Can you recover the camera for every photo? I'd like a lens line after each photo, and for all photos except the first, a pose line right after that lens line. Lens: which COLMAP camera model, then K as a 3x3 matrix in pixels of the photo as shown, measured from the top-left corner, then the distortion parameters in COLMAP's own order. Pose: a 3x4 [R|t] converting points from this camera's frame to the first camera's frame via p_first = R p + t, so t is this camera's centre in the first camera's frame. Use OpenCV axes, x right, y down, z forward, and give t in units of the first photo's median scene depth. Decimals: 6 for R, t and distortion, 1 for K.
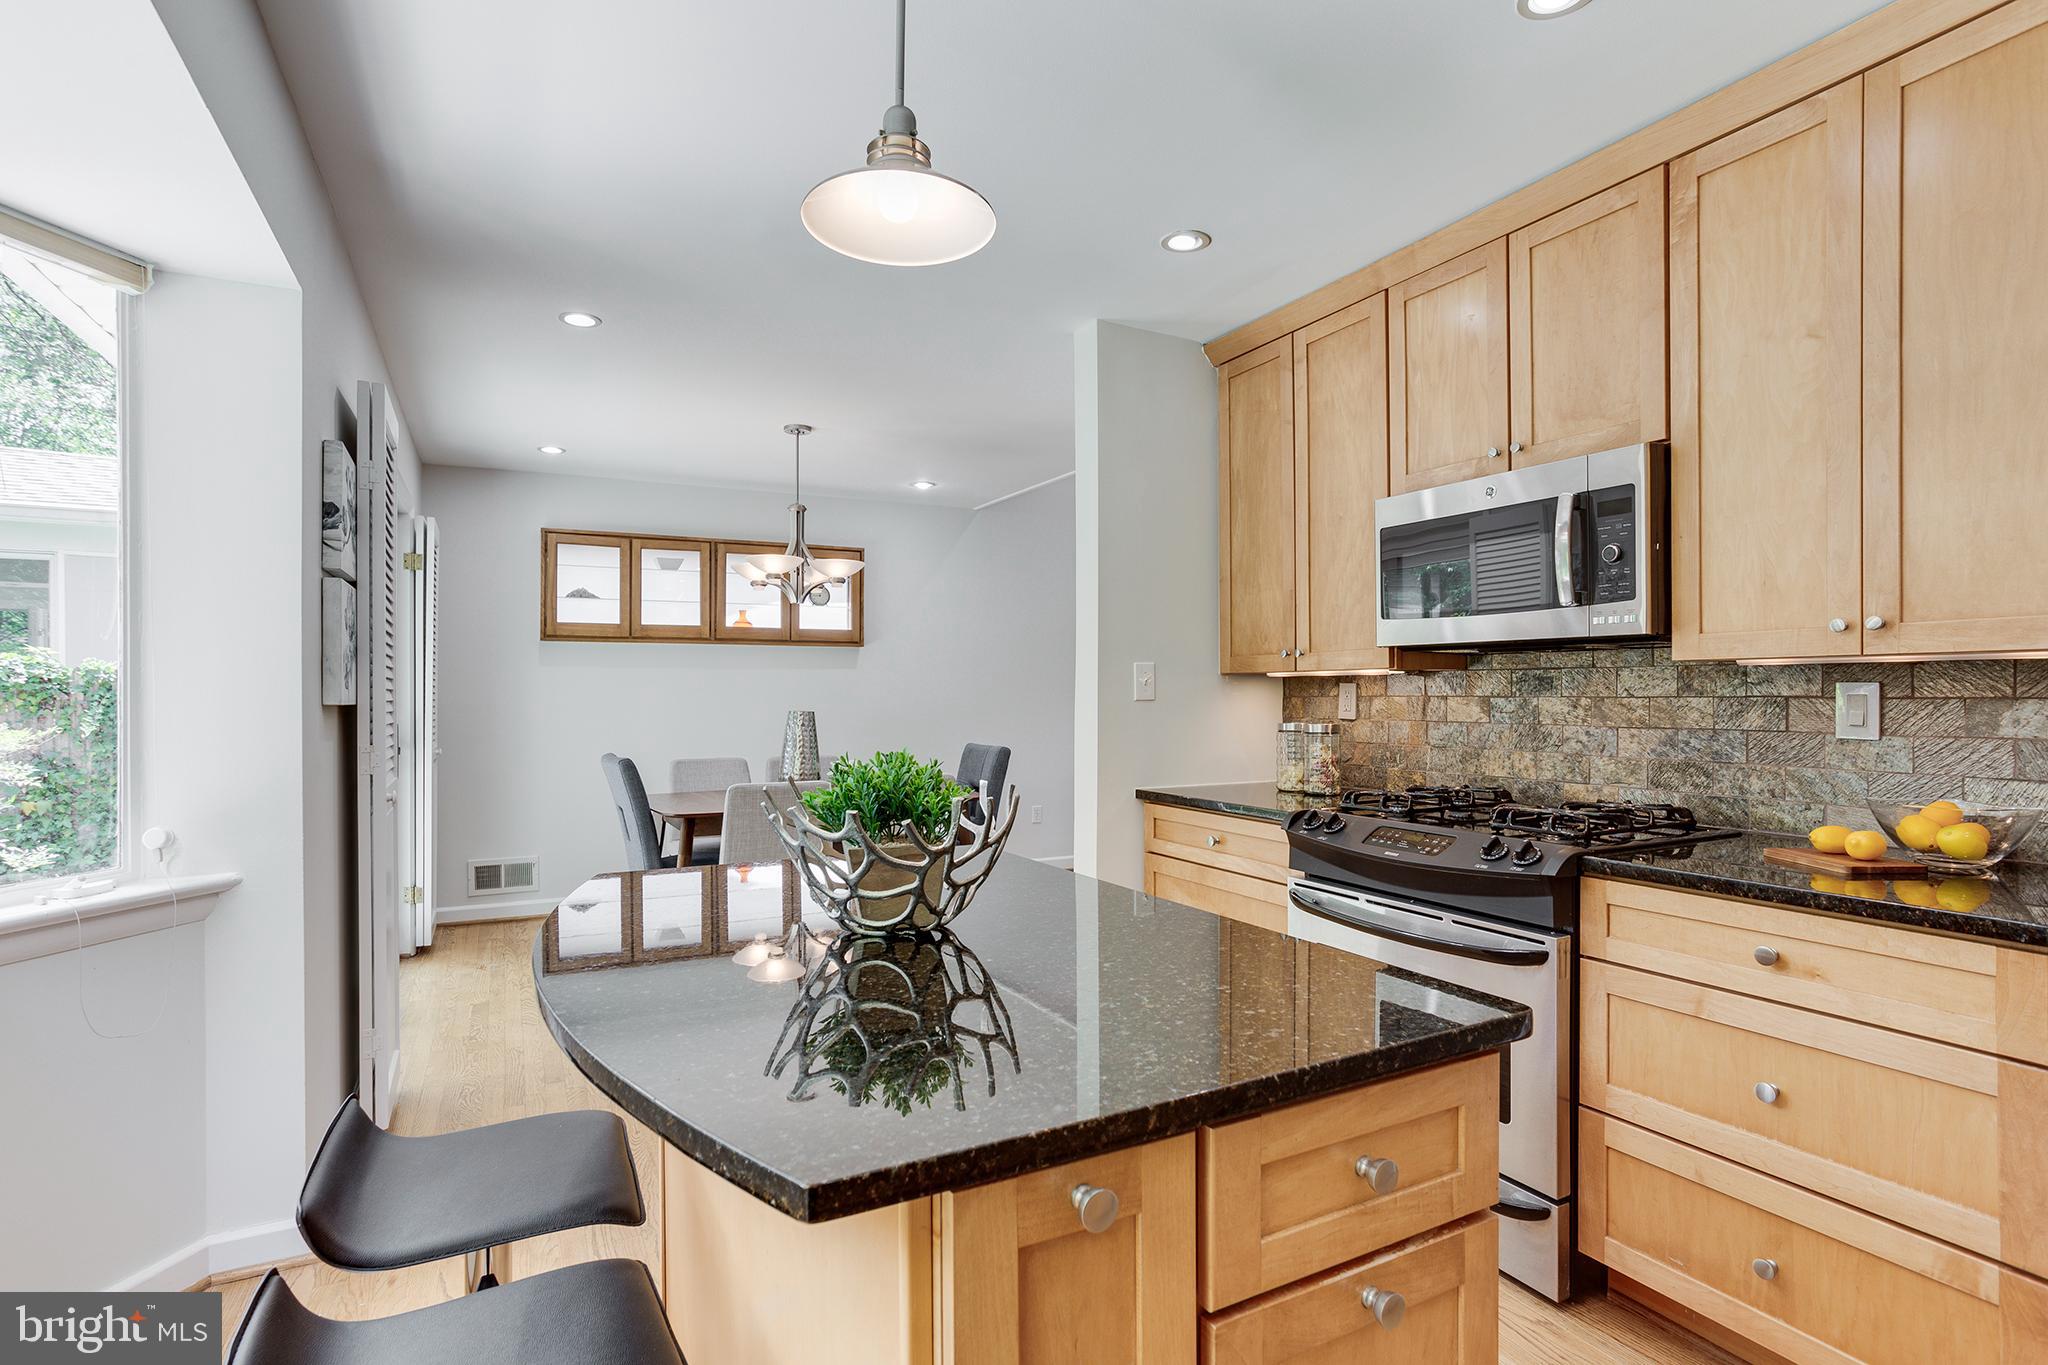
lens RADIAL K [[1039.3, 0, 1027.9], [0, 1039.3, 695.3], [0, 0, 1]] dist [-0.052399, 0.033185]
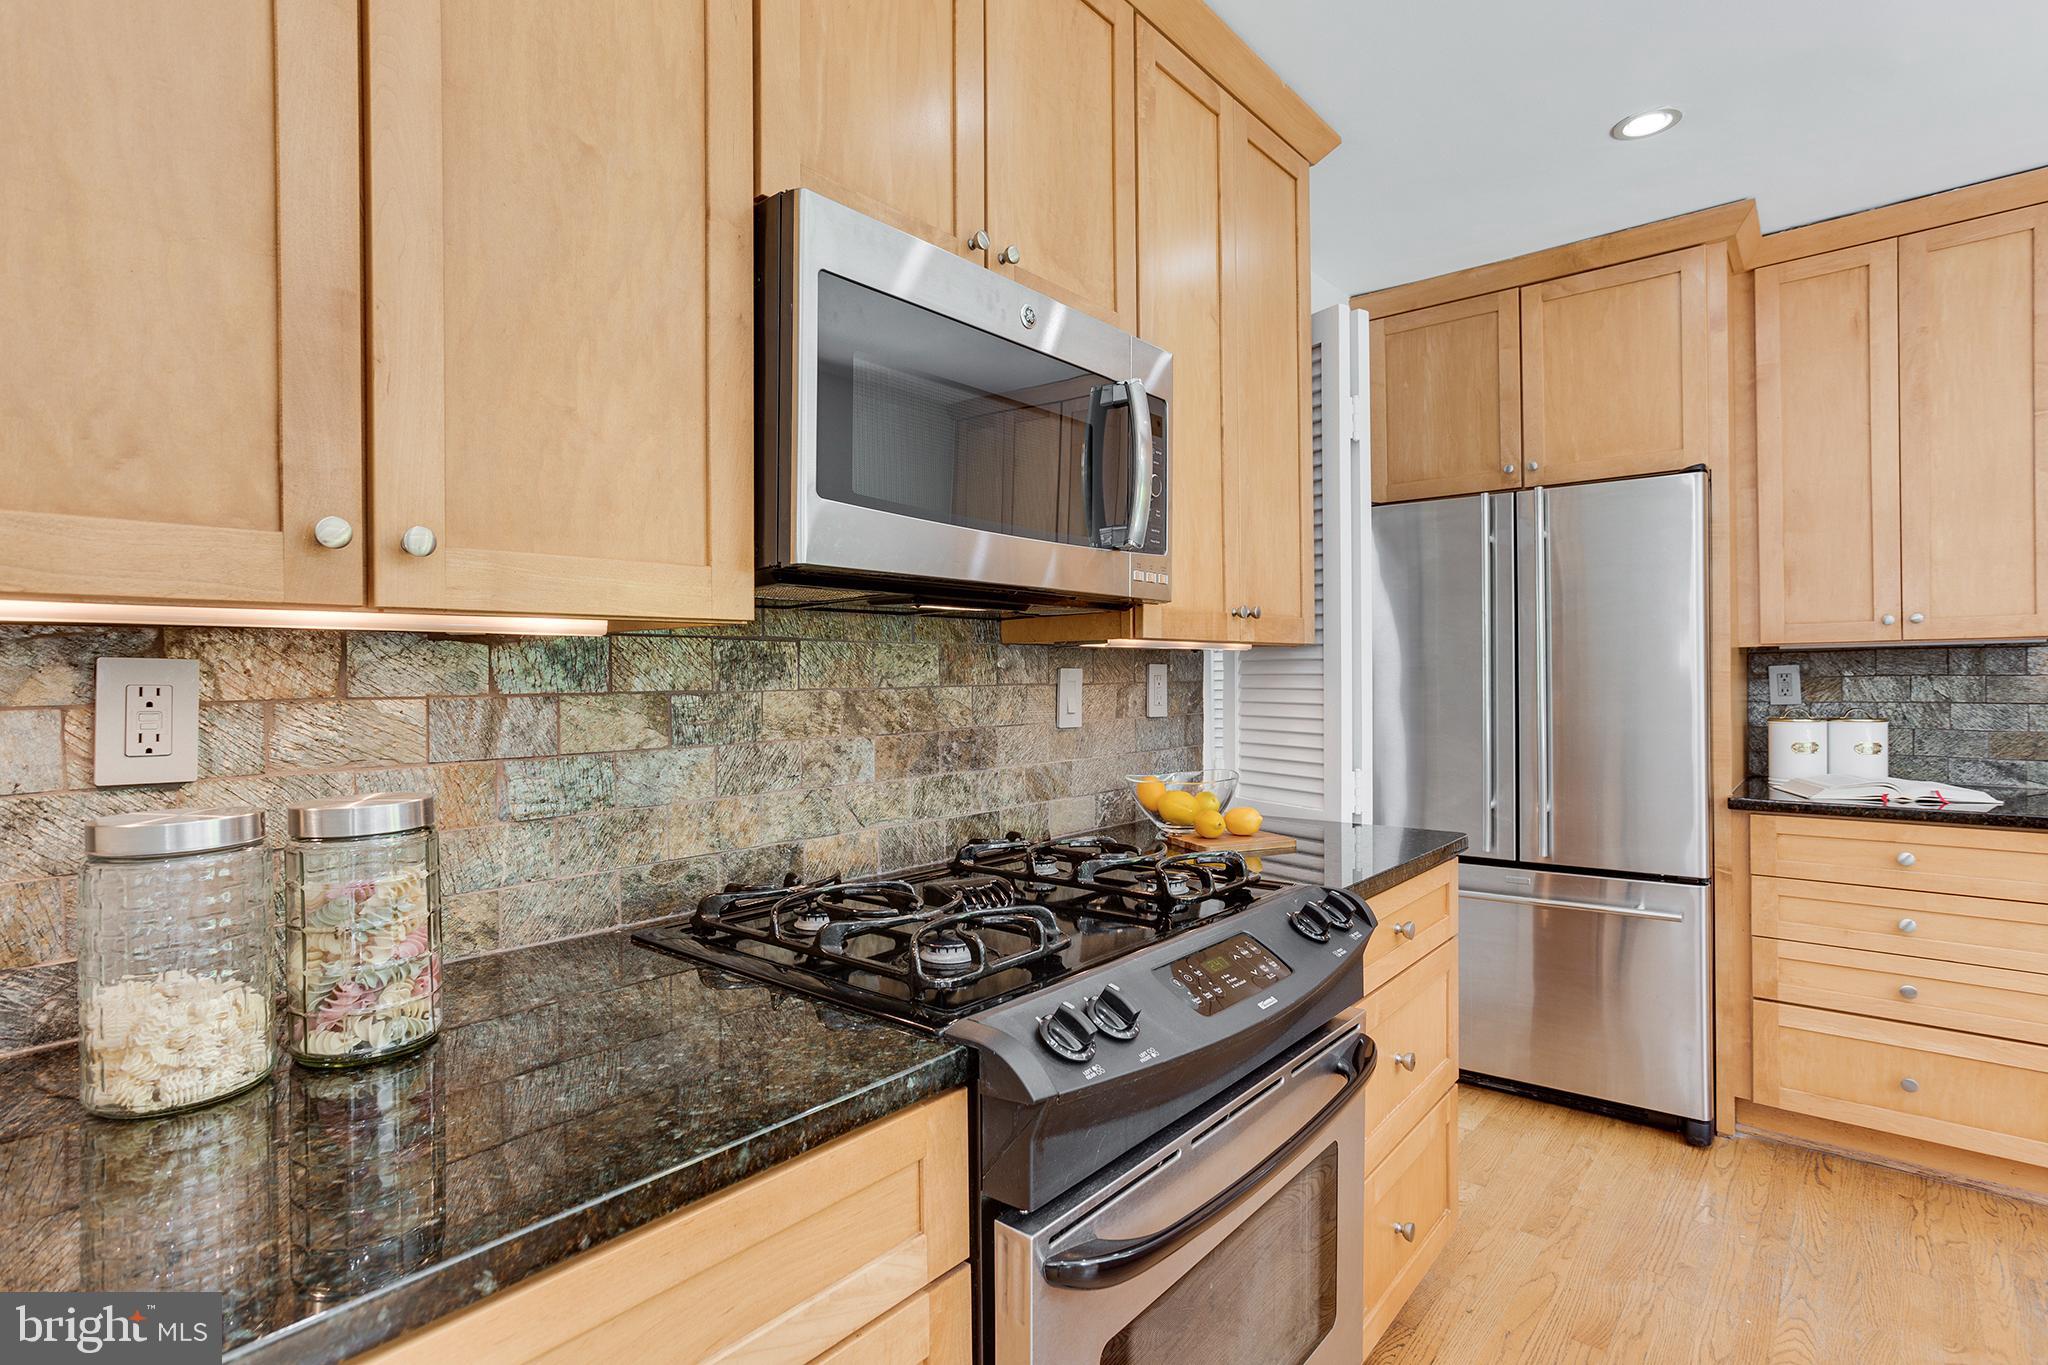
lens RADIAL K [[1010.7, 0, 1013.1], [0, 1010.7, 678.2], [0, 0, 1]] dist [-0.038805, 0.026736]
pose [[-0.363654, 0.005533, 0.931518, -0.042900], [0.015113, 0.999886, -0.000039, -0.003258], [-0.931412, 0.014063, -0.363696, 1.113215]]
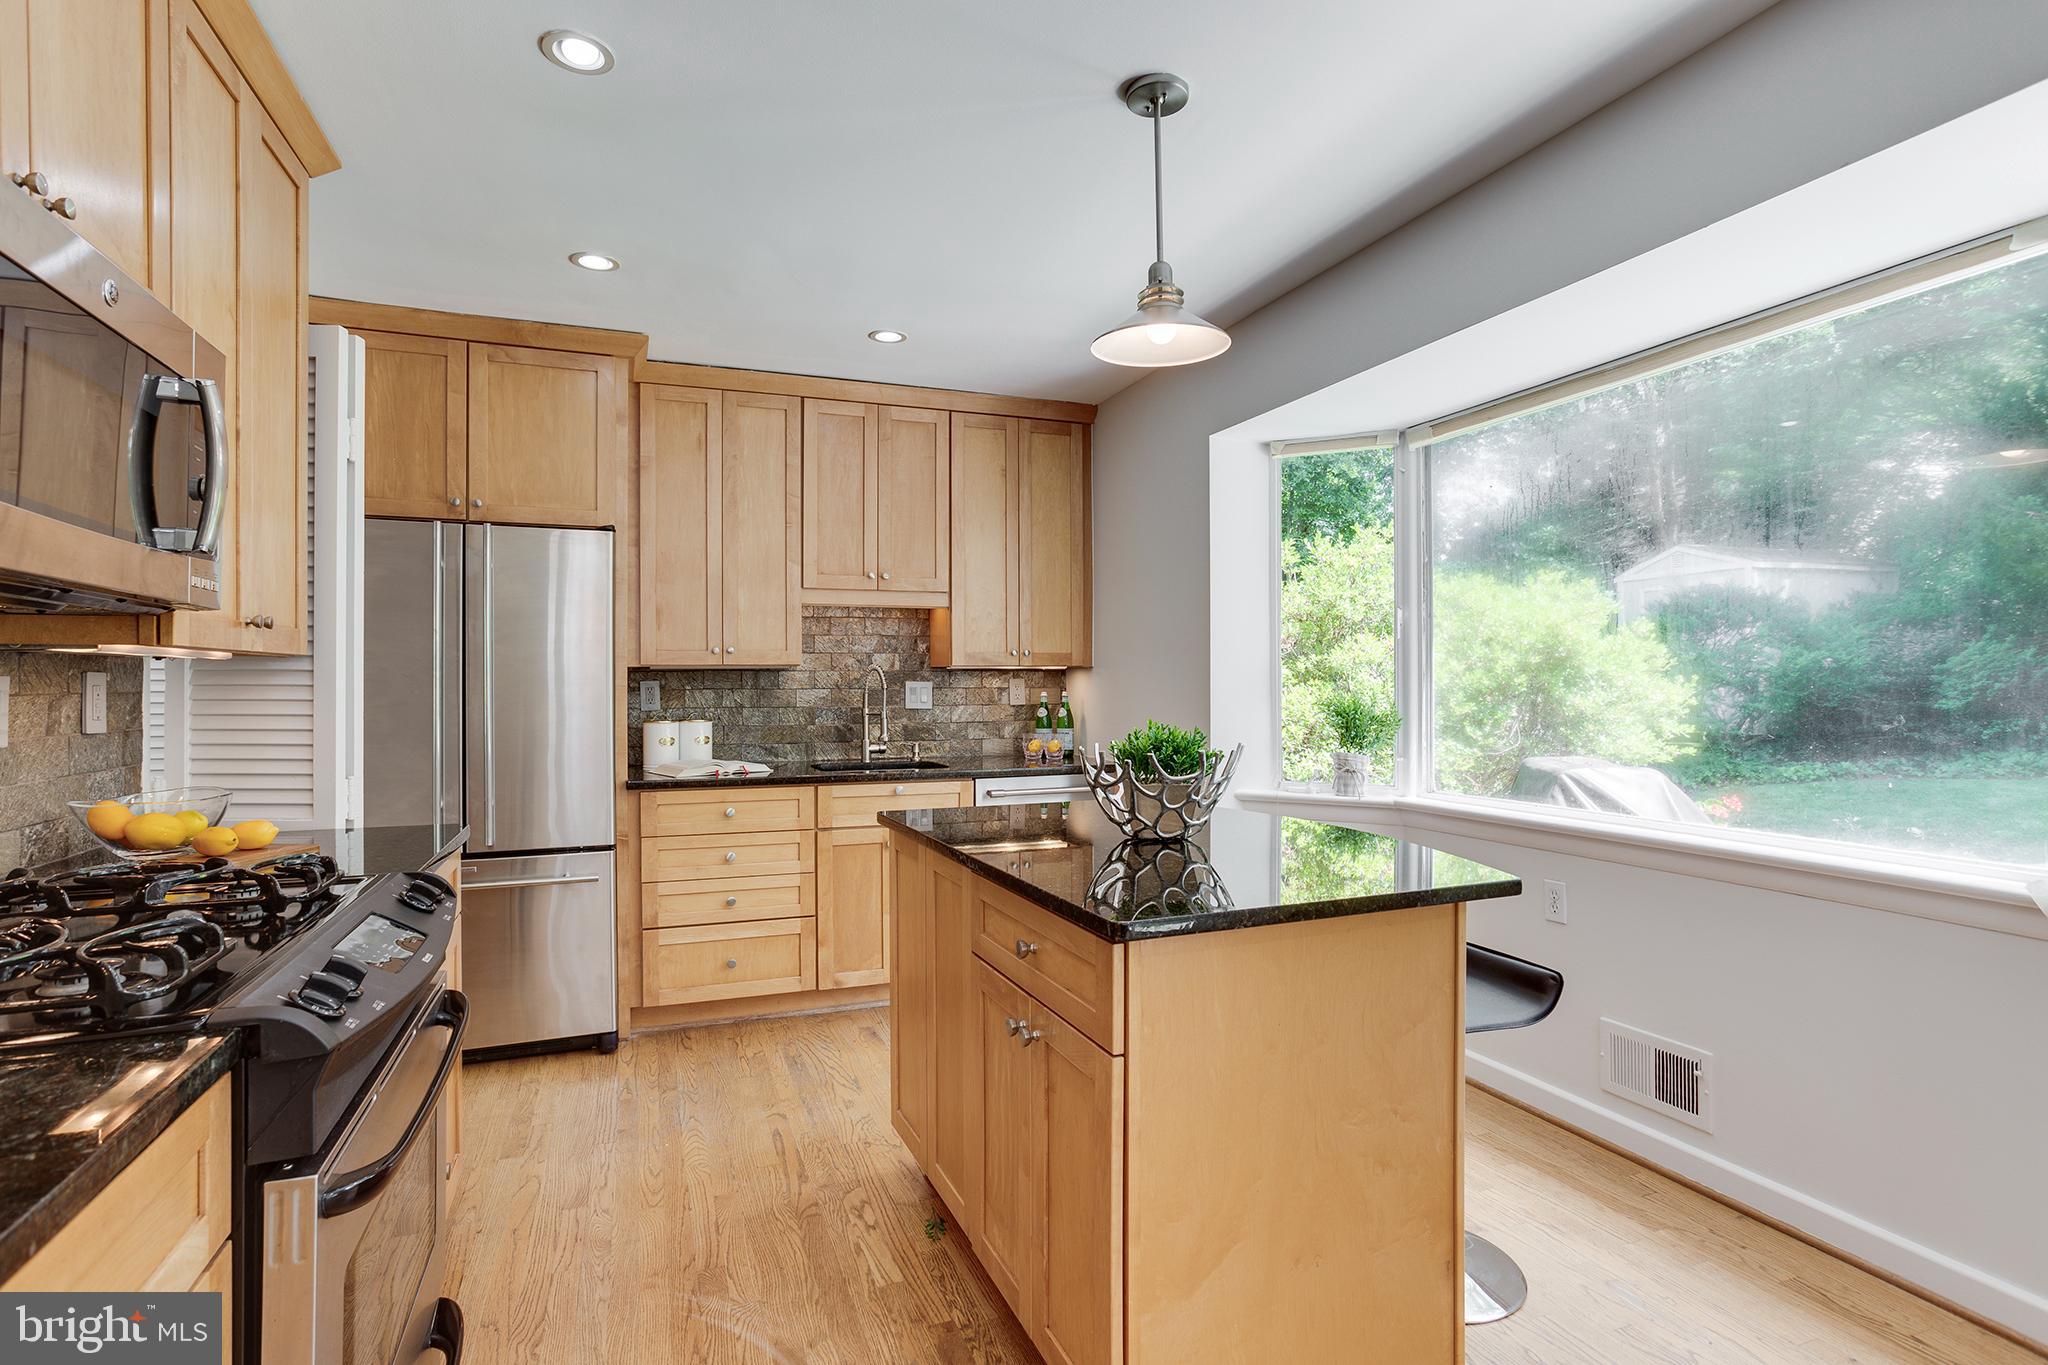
lens RADIAL K [[1002.2, 0, 1015.4], [0, 1002.2, 682.2], [0, 0, 1]] dist [-0.053054, 0.035676]
pose [[-0.992047, 0.006263, 0.125714, -0.045098], [0.006675, 0.999974, 0.002852, -0.003557], [-0.125693, 0.003669, -0.992062, 1.314563]]
